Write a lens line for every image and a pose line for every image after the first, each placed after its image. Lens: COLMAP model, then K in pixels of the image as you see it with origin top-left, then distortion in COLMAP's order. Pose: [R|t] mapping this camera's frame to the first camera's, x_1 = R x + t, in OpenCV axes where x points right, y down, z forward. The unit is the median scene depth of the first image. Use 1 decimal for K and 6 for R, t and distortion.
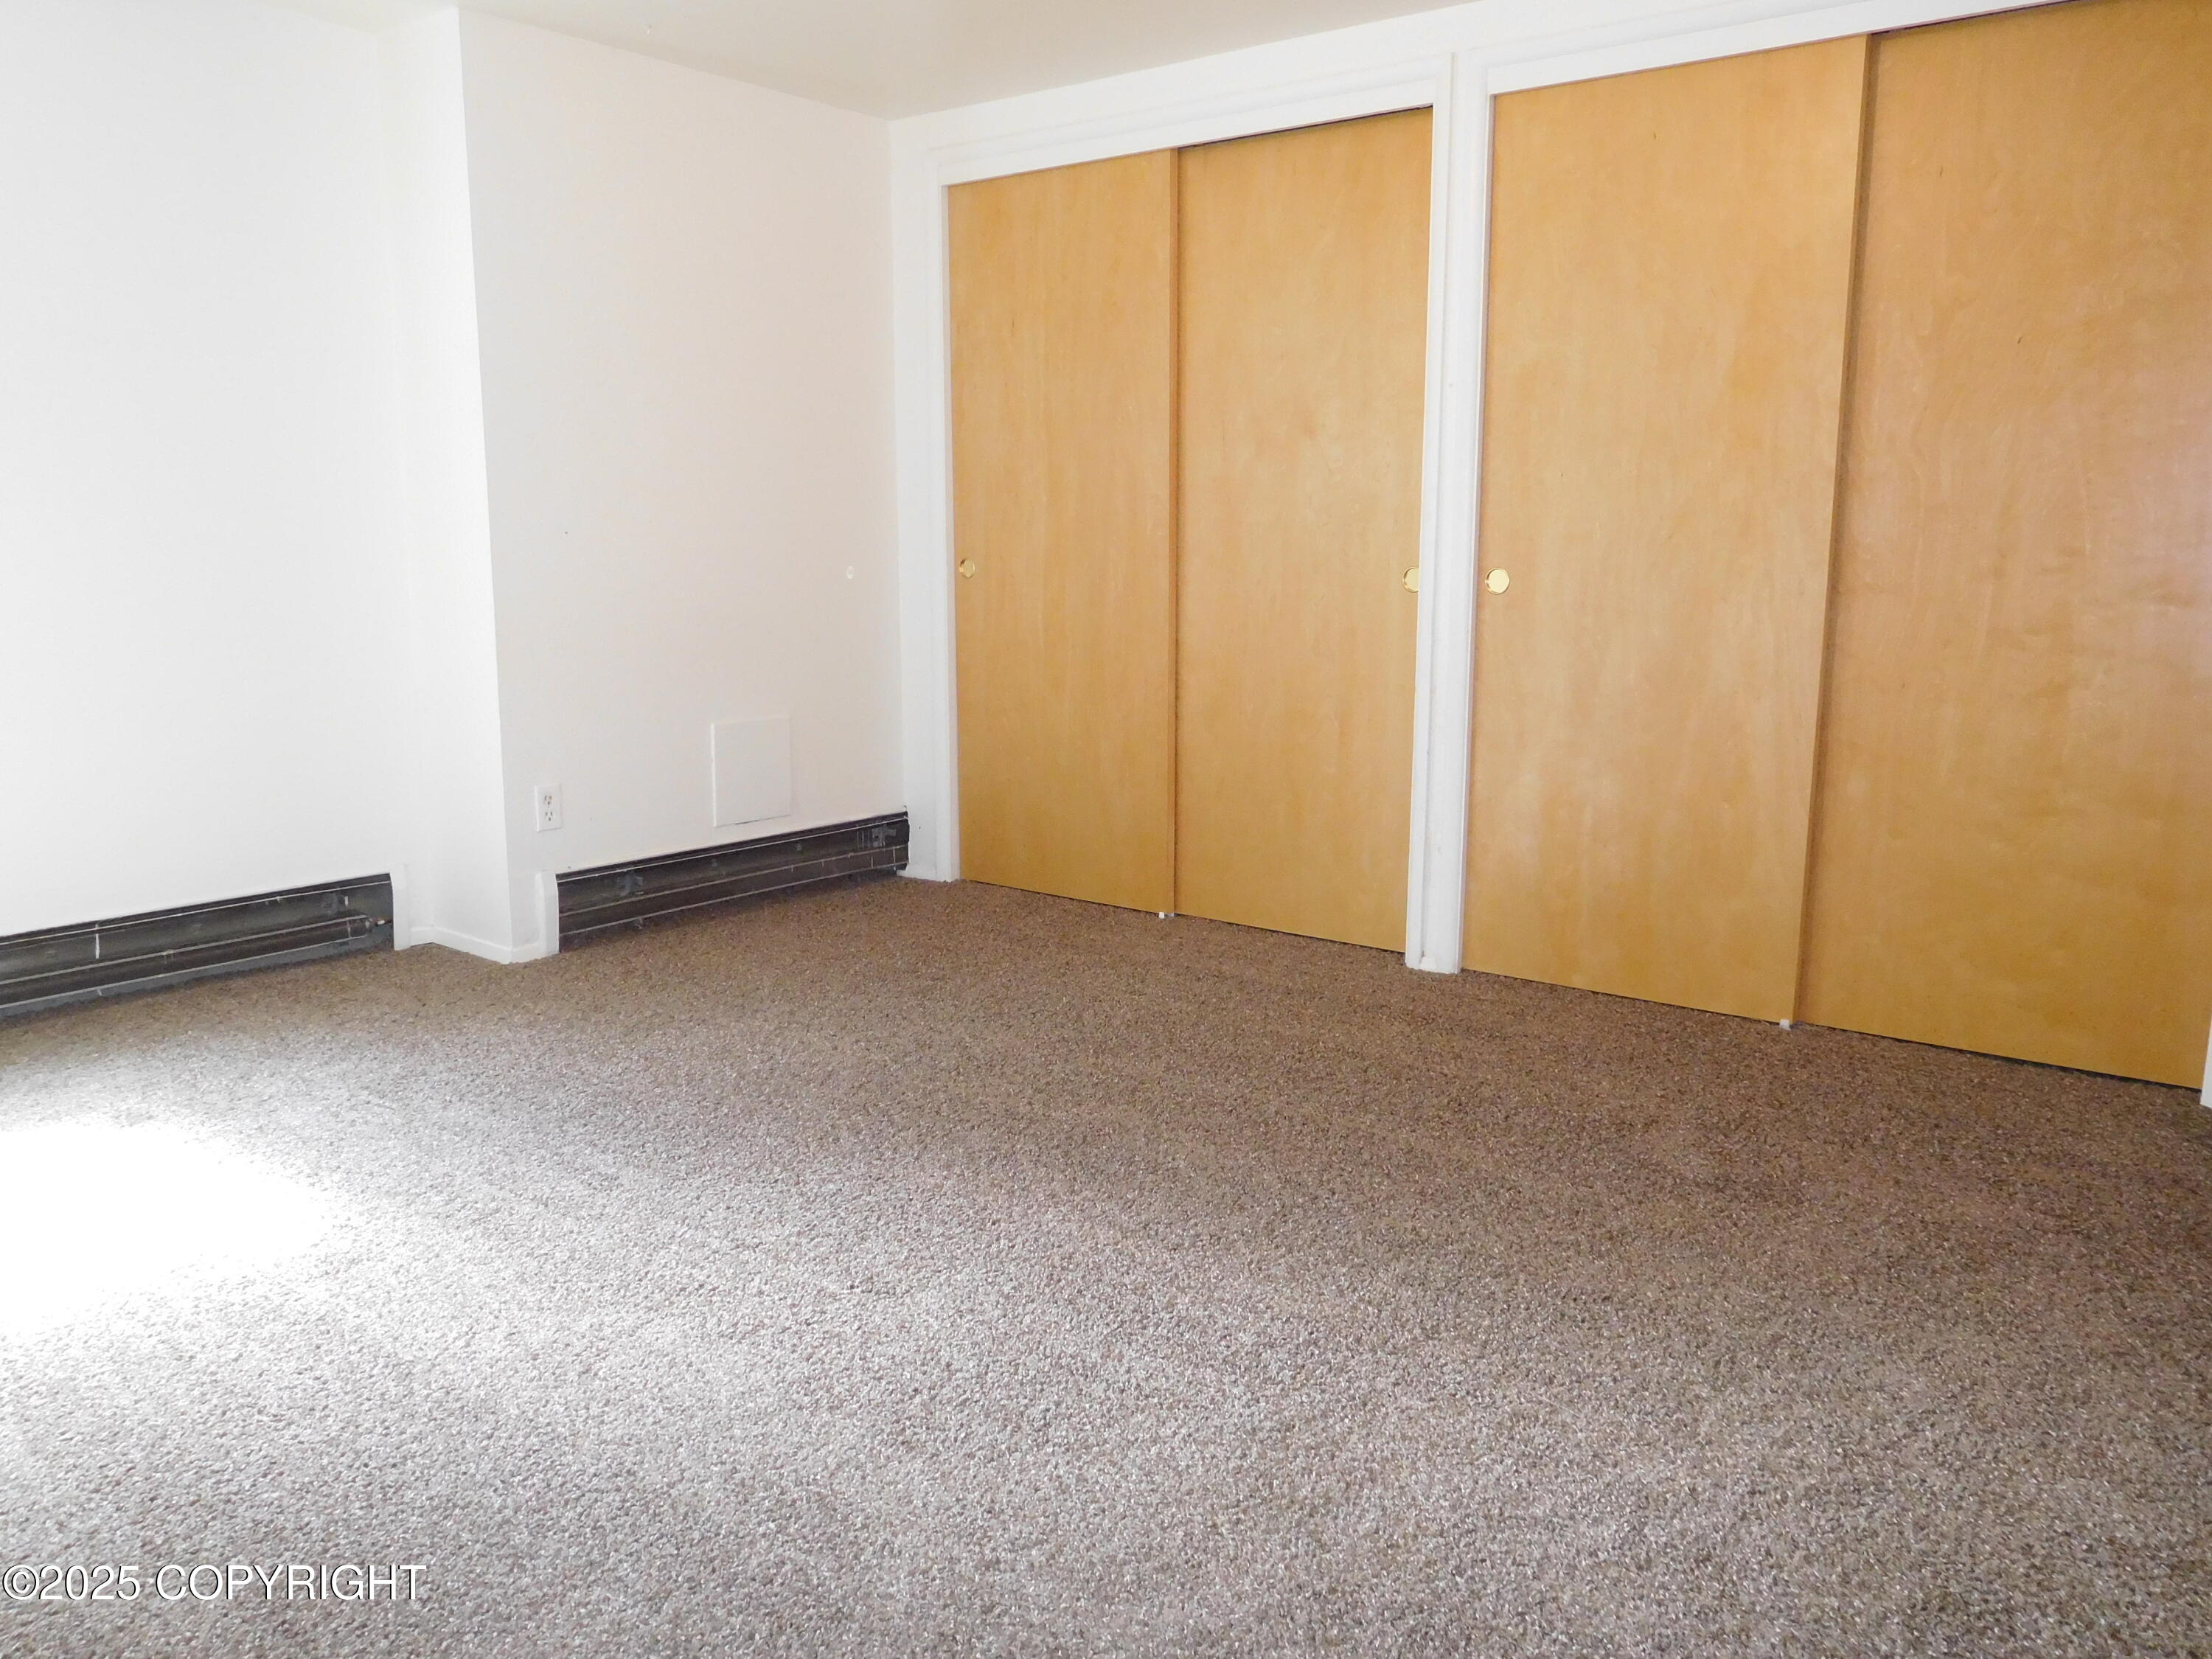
lens RADIAL K [[1547.4, 0, 1112.0], [0, 1547.4, 819.5], [0, 0, 1]] dist [-0.007777, 0.000163]
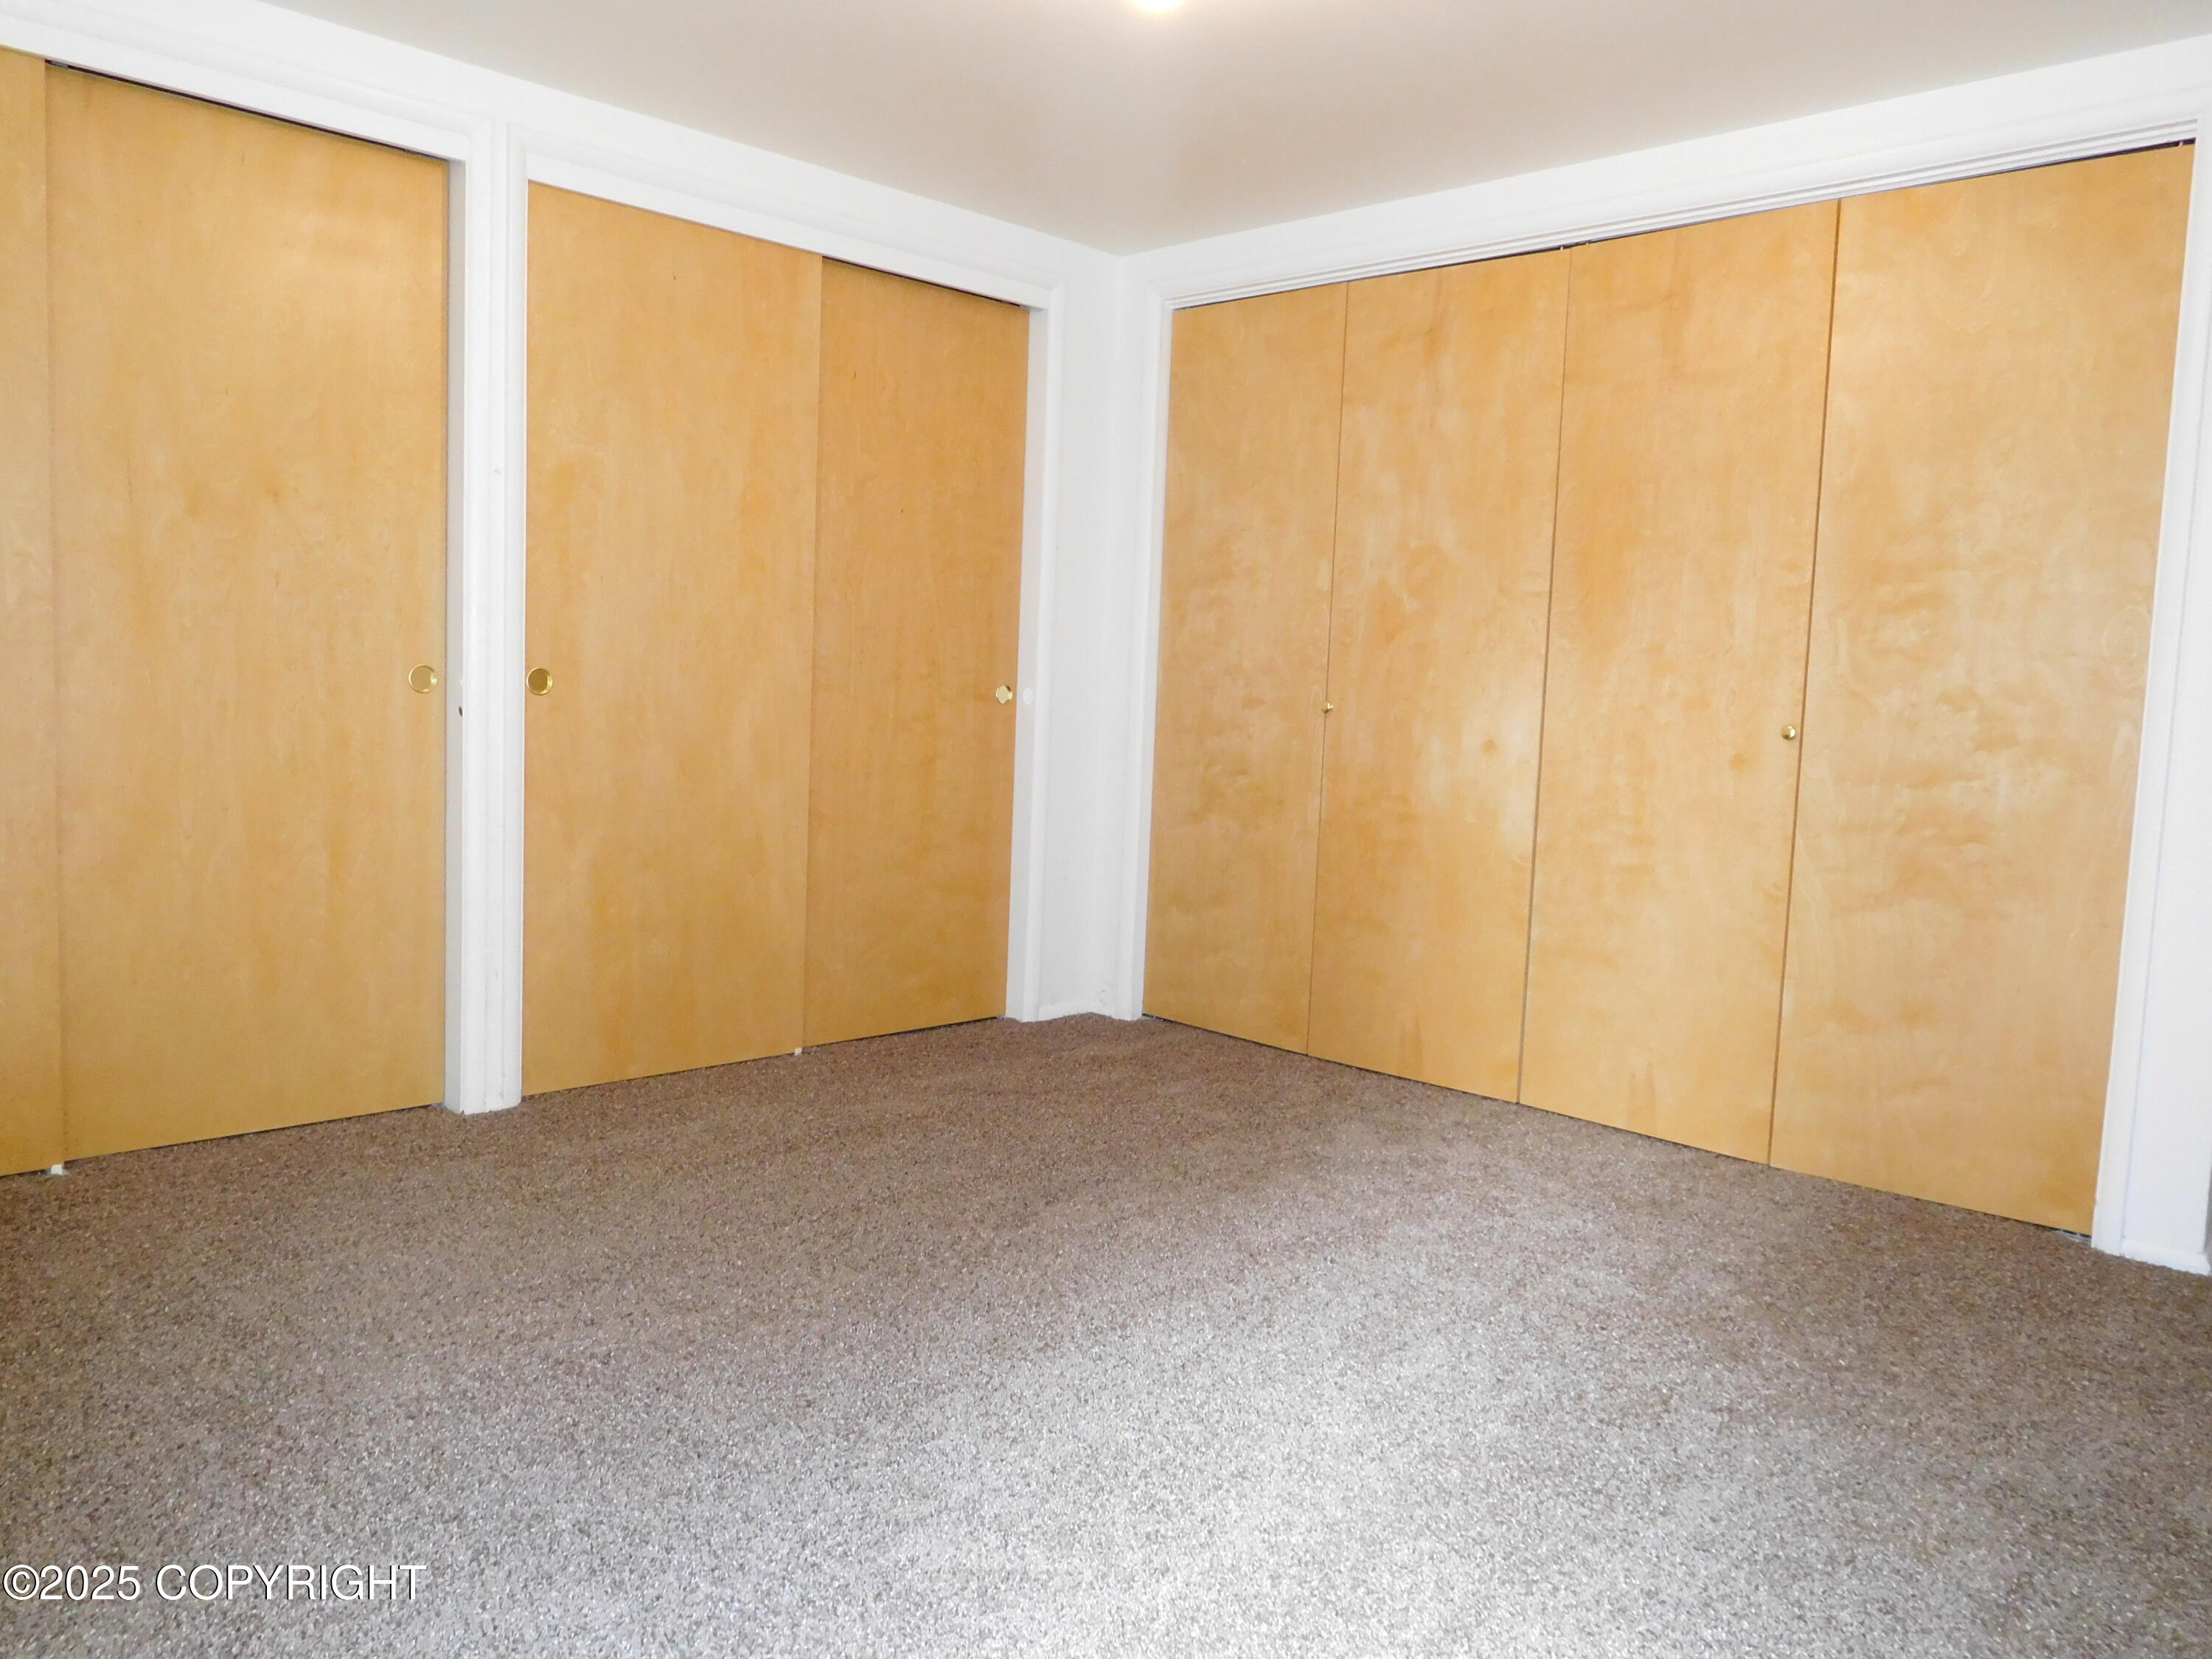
lens RADIAL K [[1647.7, 0, 1101.2], [0, 1647.7, 837.7], [0, 0, 1]] dist [-0.022104, 0.011522]
pose [[0.157463, -0.100711, 0.982376, -0.722473], [0.129476, 0.988304, 0.080566, -0.098699], [-0.979000, 0.114508, 0.168662, 0.514395]]
